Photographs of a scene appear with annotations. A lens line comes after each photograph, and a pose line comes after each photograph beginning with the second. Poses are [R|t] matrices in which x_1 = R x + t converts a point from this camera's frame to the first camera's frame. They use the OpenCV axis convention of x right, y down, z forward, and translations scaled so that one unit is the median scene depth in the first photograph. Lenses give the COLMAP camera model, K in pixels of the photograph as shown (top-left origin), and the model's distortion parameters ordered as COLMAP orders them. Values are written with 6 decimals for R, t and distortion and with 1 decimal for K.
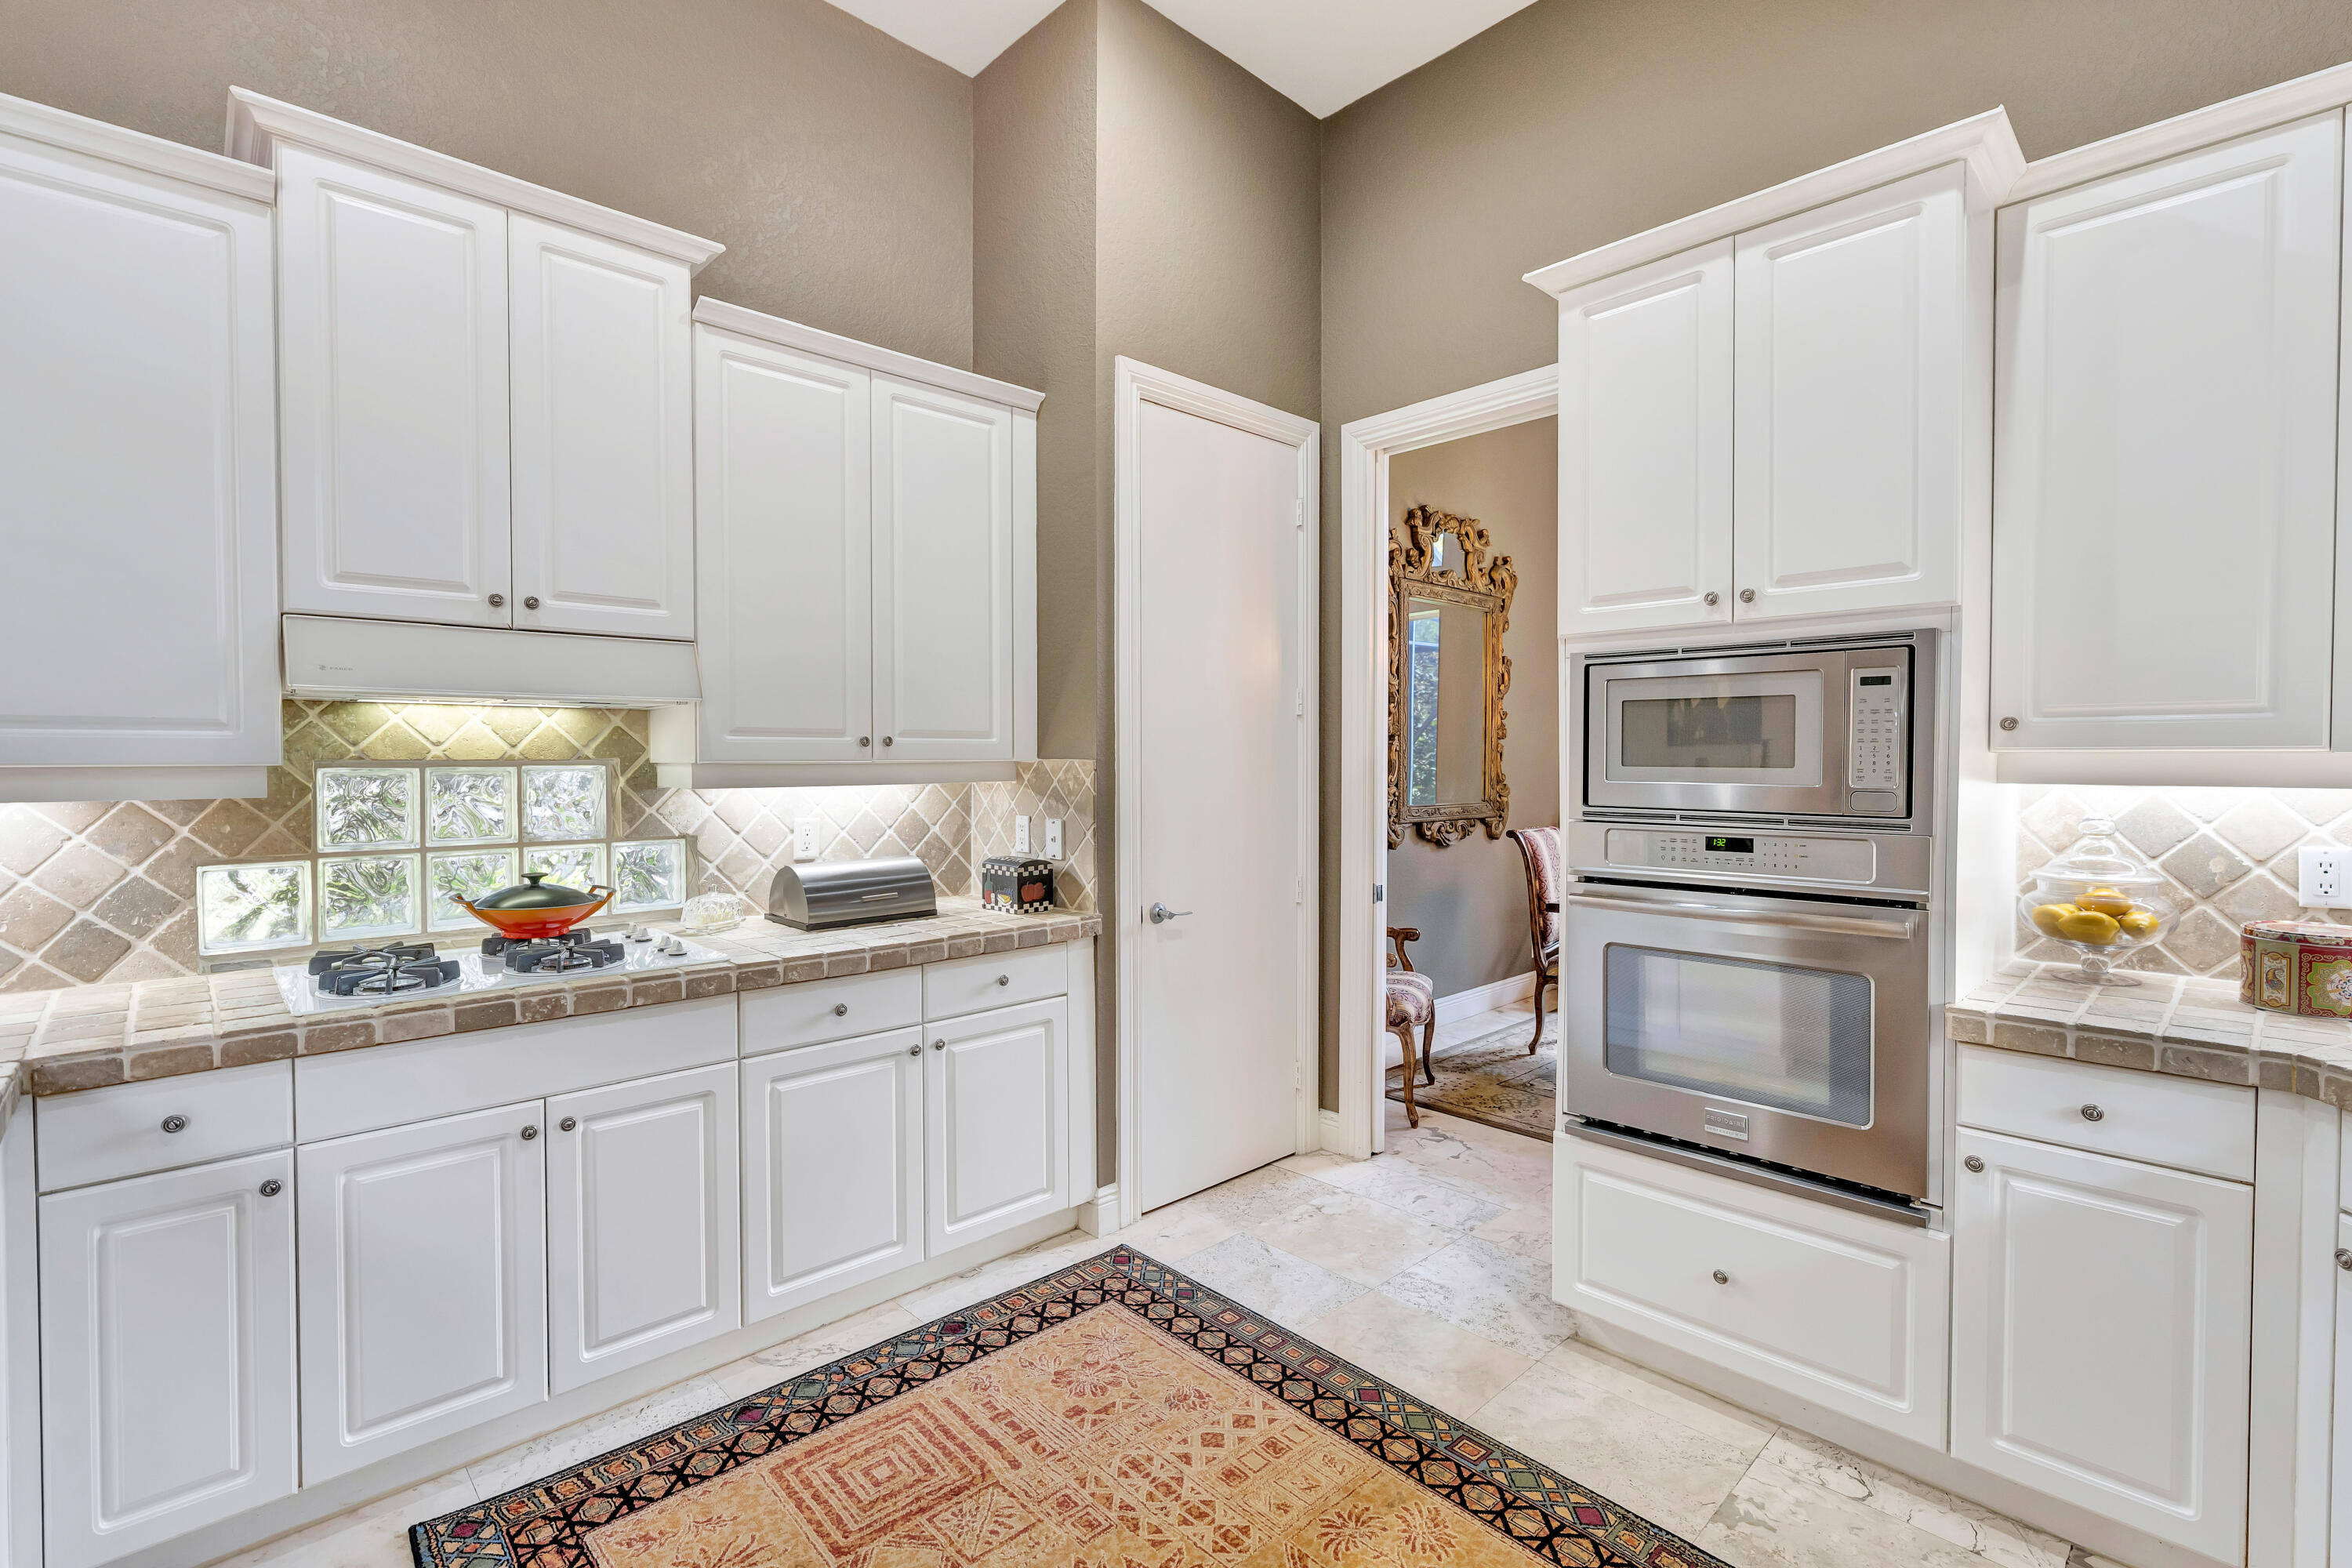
lens RADIAL K [[1068.3, 0, 1175.4], [0, 1068.3, 776.7], [0, 0, 1]] dist [-0.010372, 0.004258]
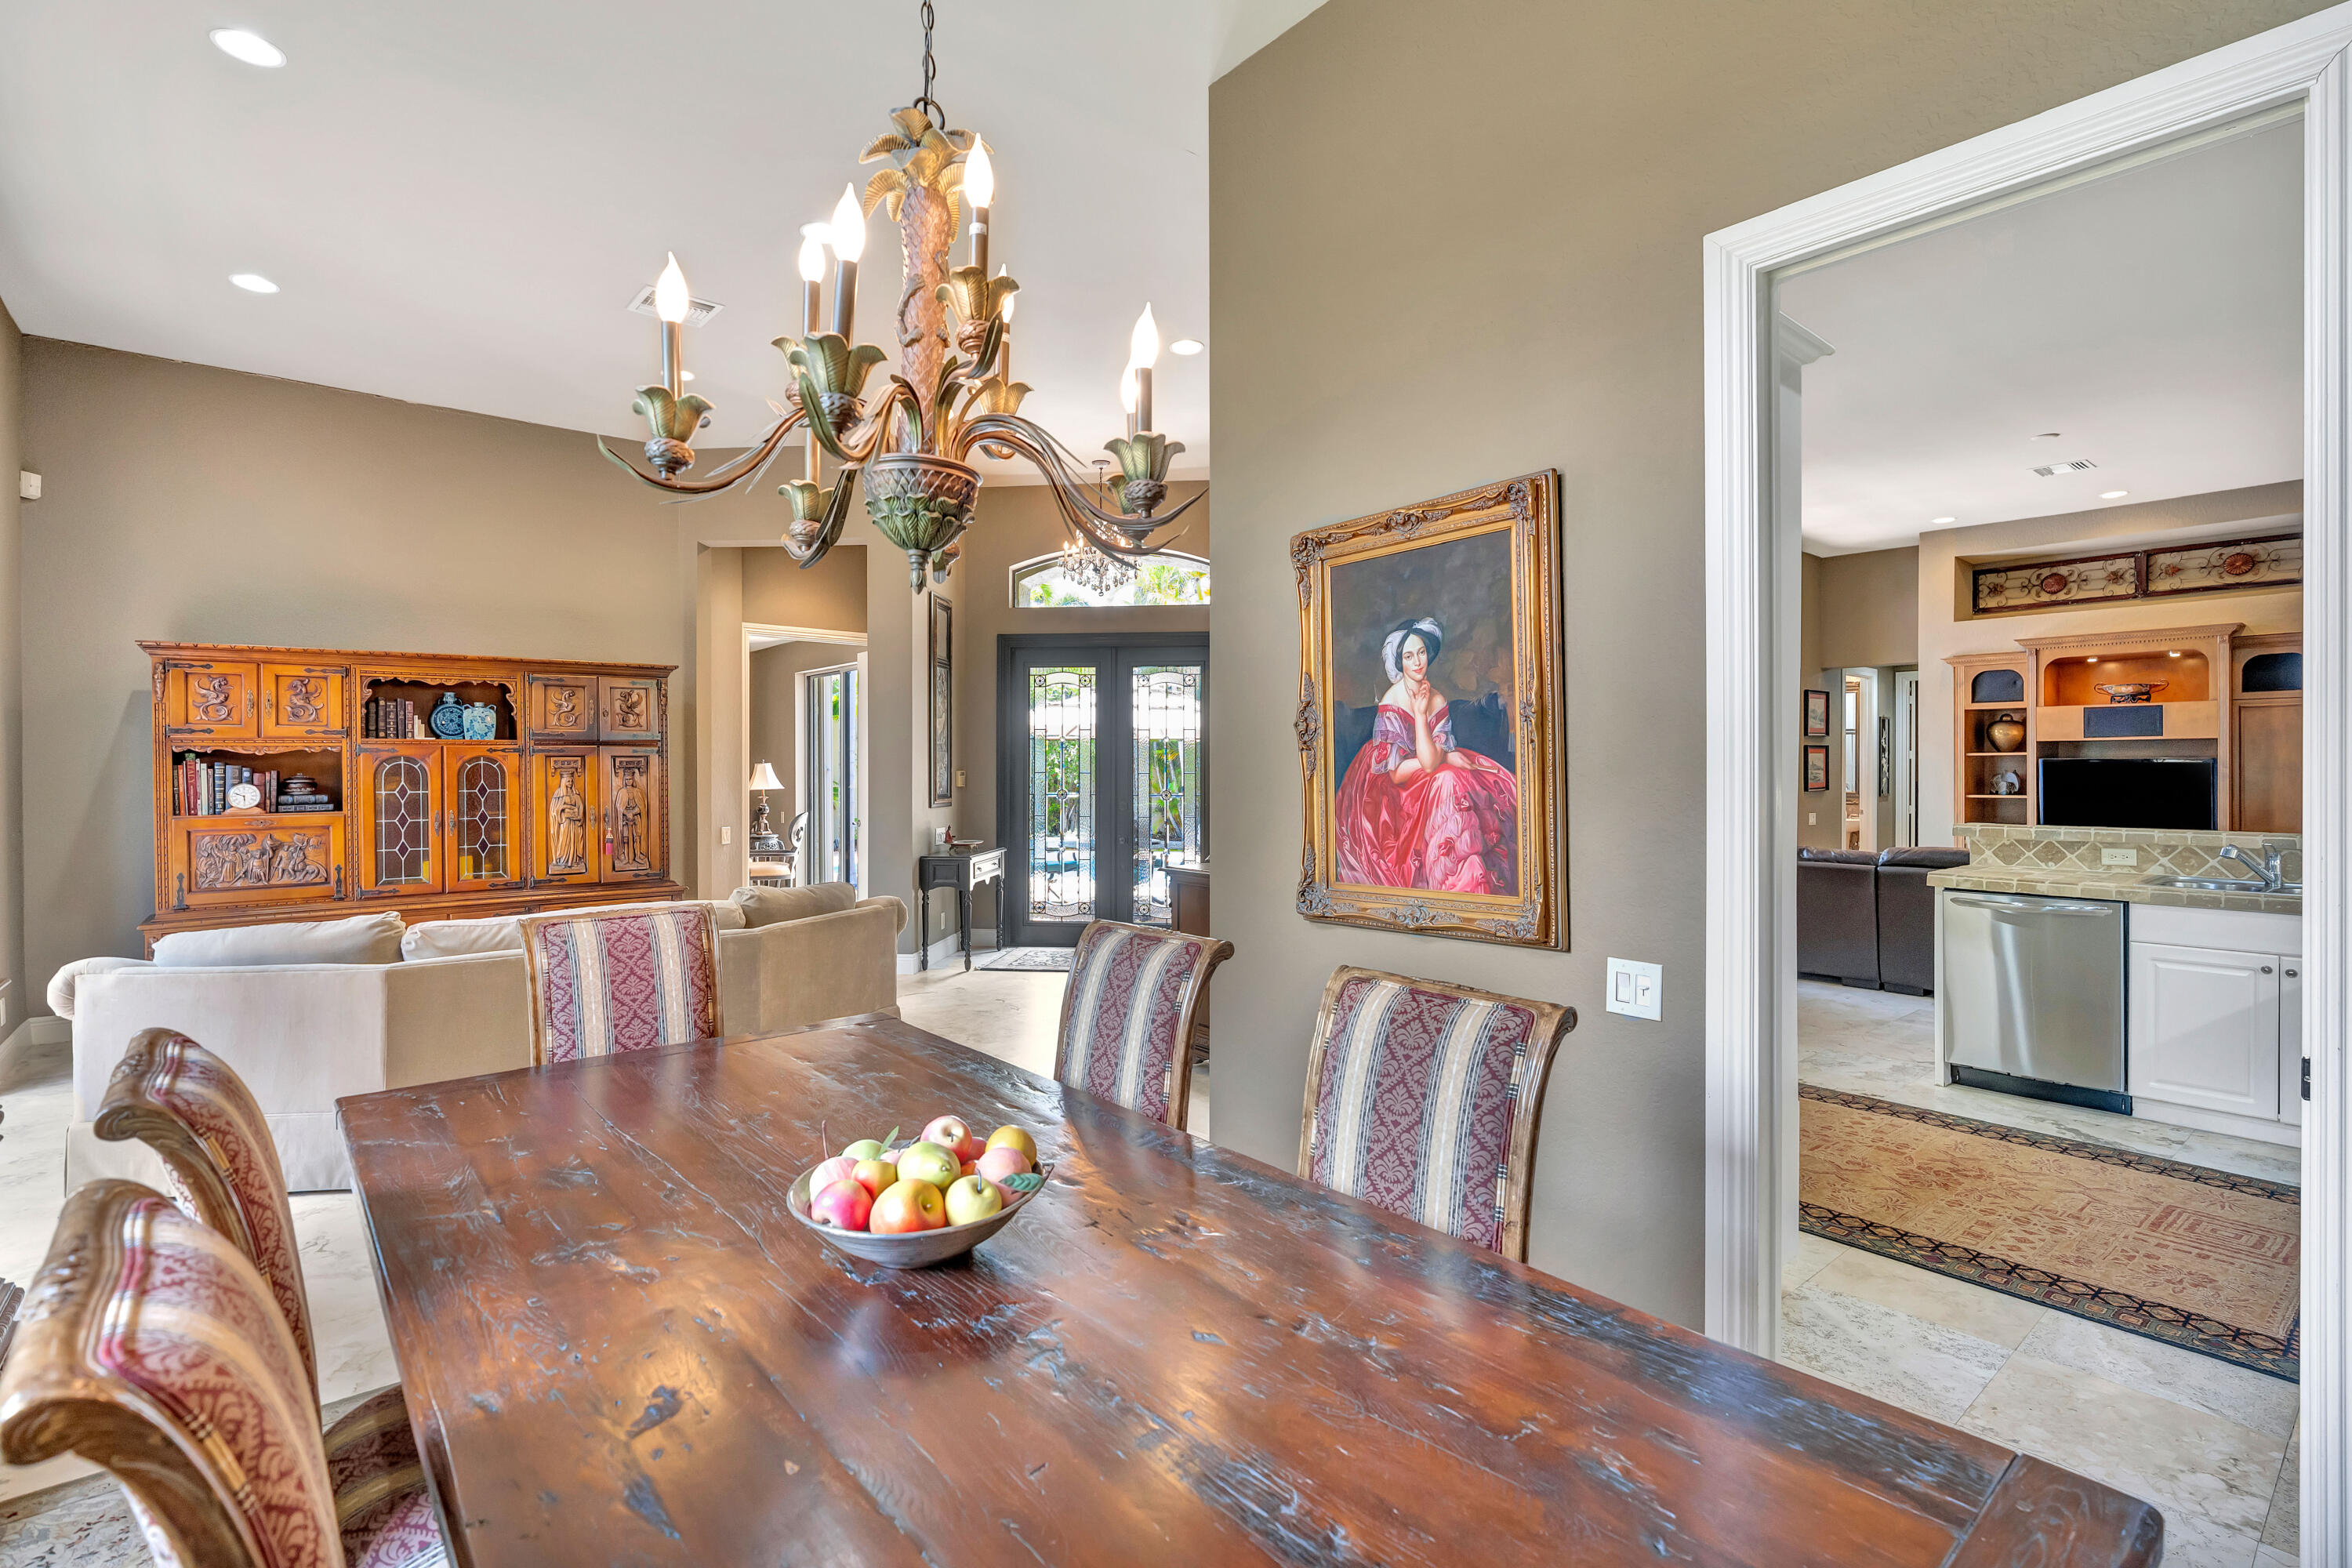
lens RADIAL K [[1094.2, 0, 1174.7], [0, 1094.2, 772.5], [0, 0, 1]] dist [-0.008715, 0.004161]
pose [[-0.997435, -0.000580, 0.071574, 1.000843], [0.001106, 0.999723, 0.023511, -0.048164], [-0.071568, 0.023529, -0.997158, 2.353945]]
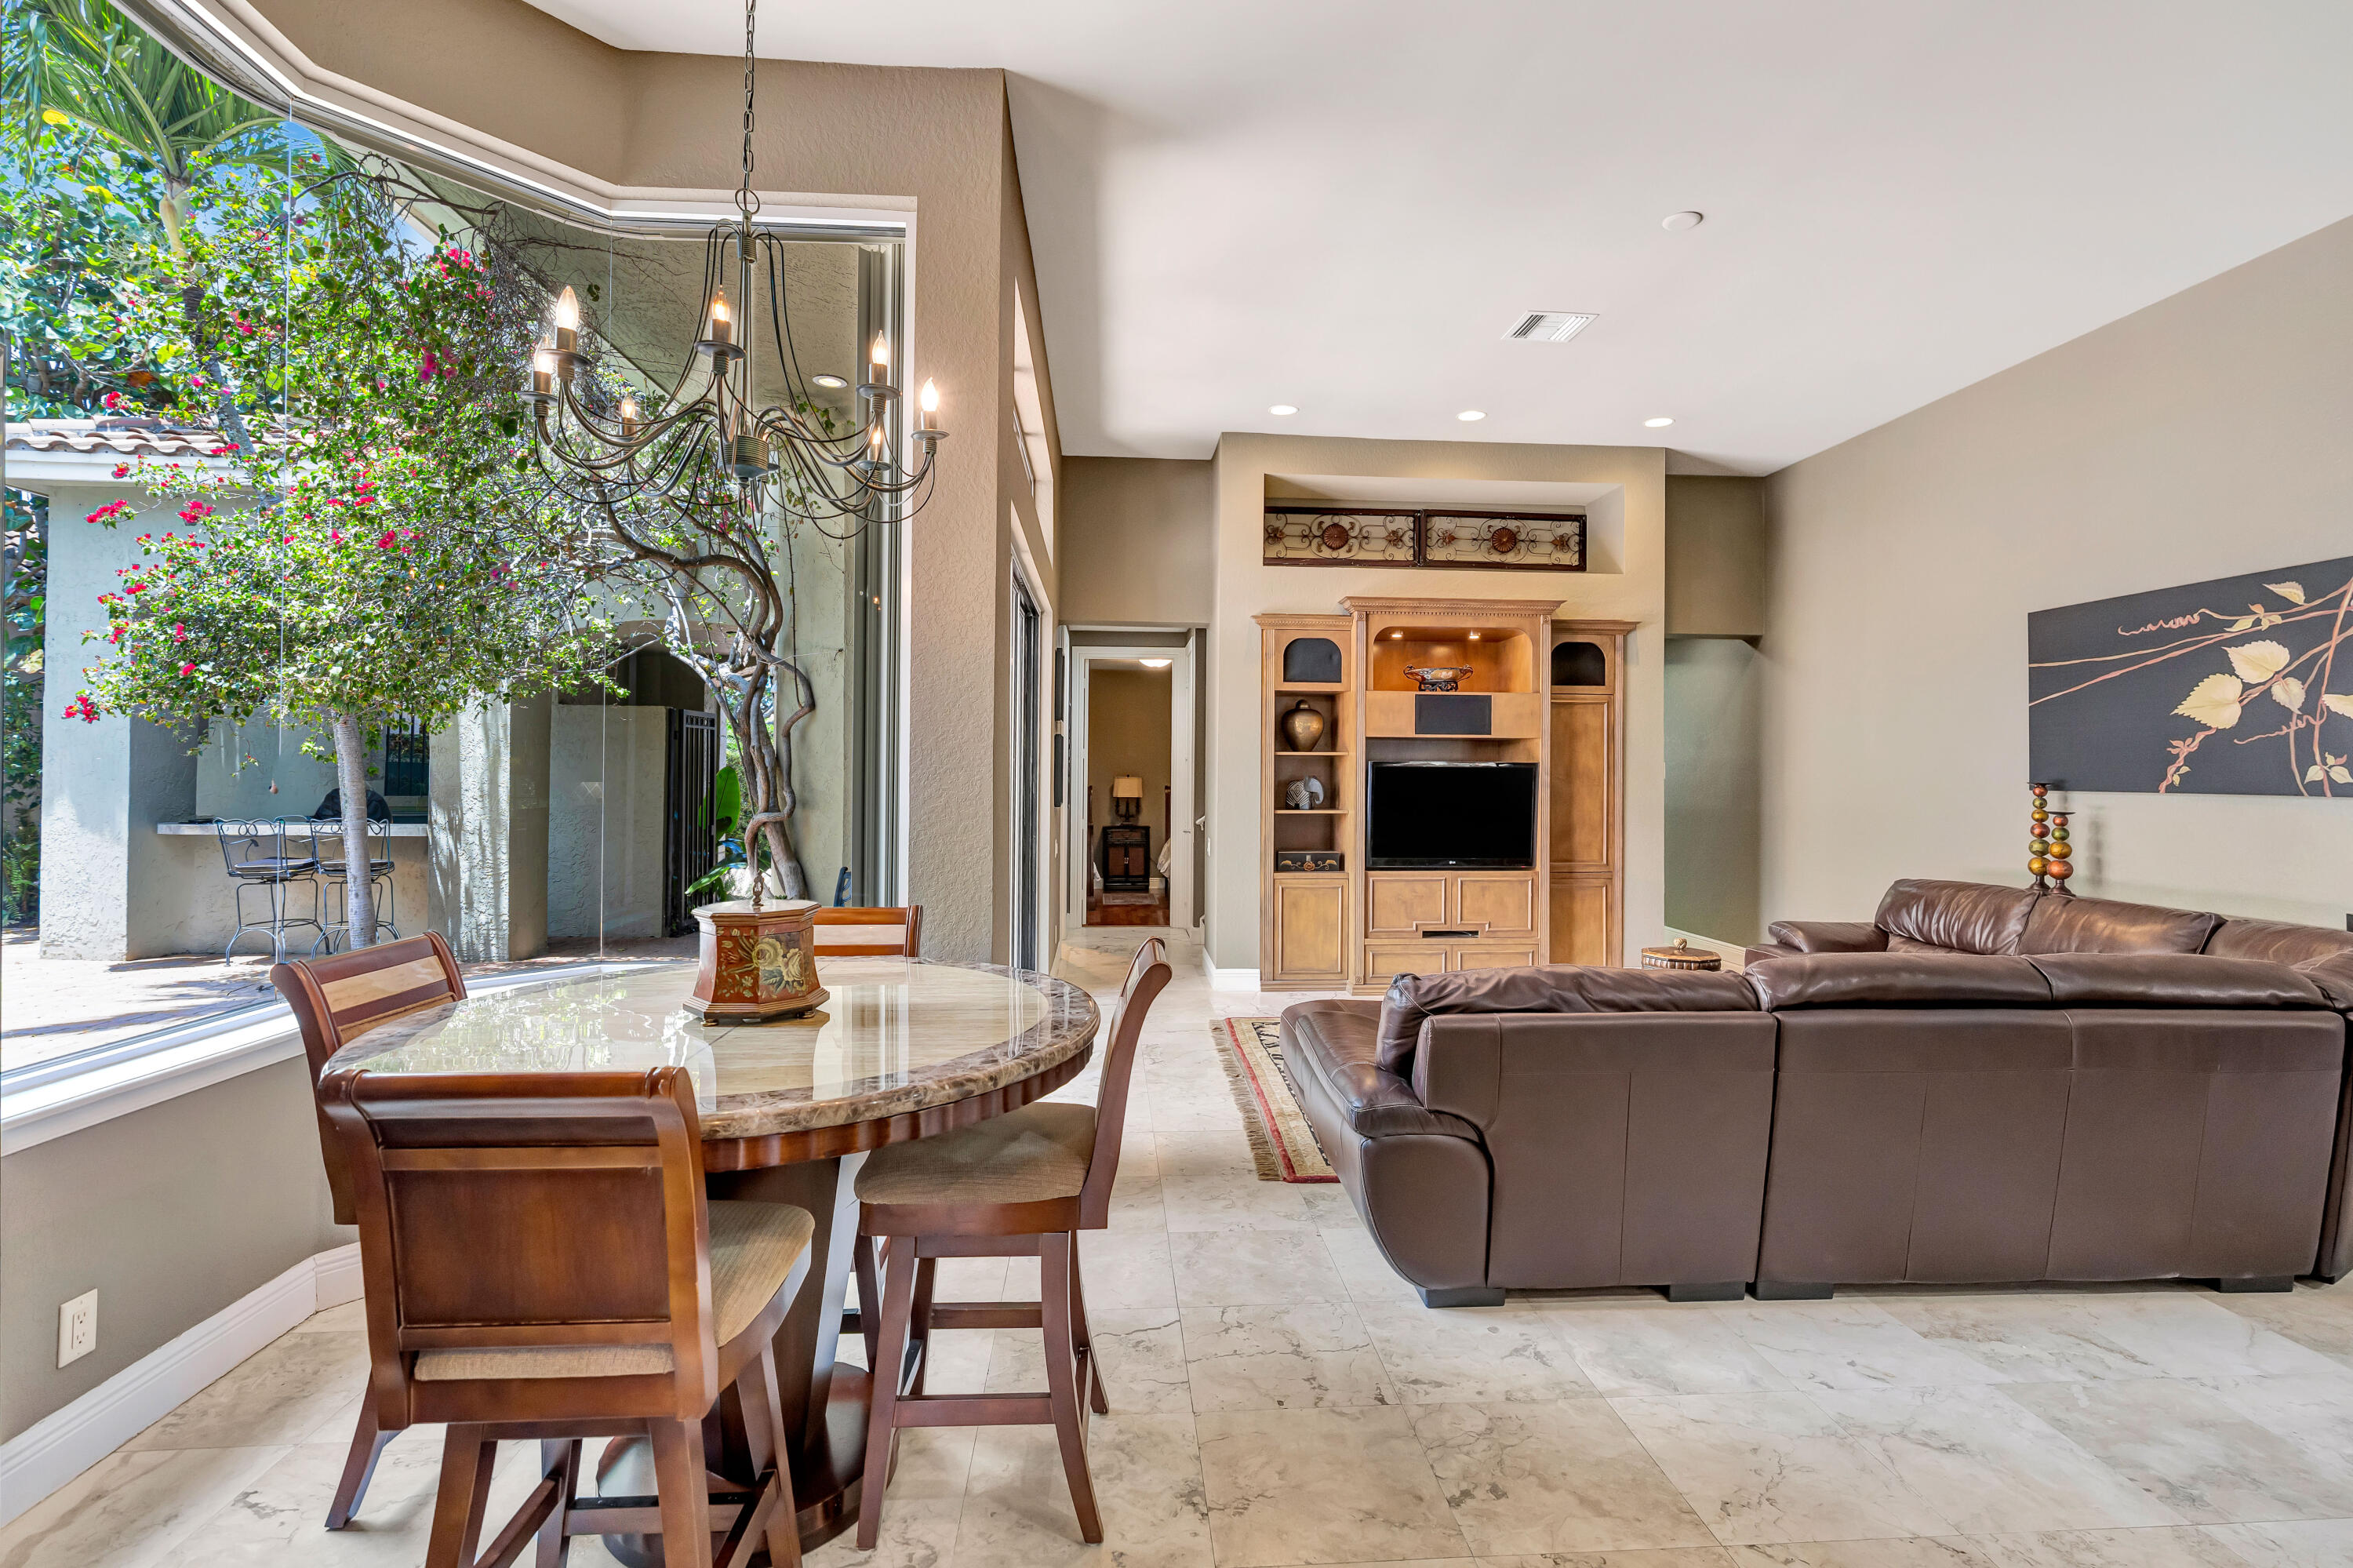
lens RADIAL K [[1068.8, 0, 1177.1], [0, 1068.8, 766.7], [0, 0, 1]] dist [-0.010372, 0.004258]
pose [[-0.645010, -0.010484, -0.764102, 0.670694], [-0.024550, 0.999674, 0.007008, 0.007496], [0.763780, 0.023279, -0.645057, -0.407067]]
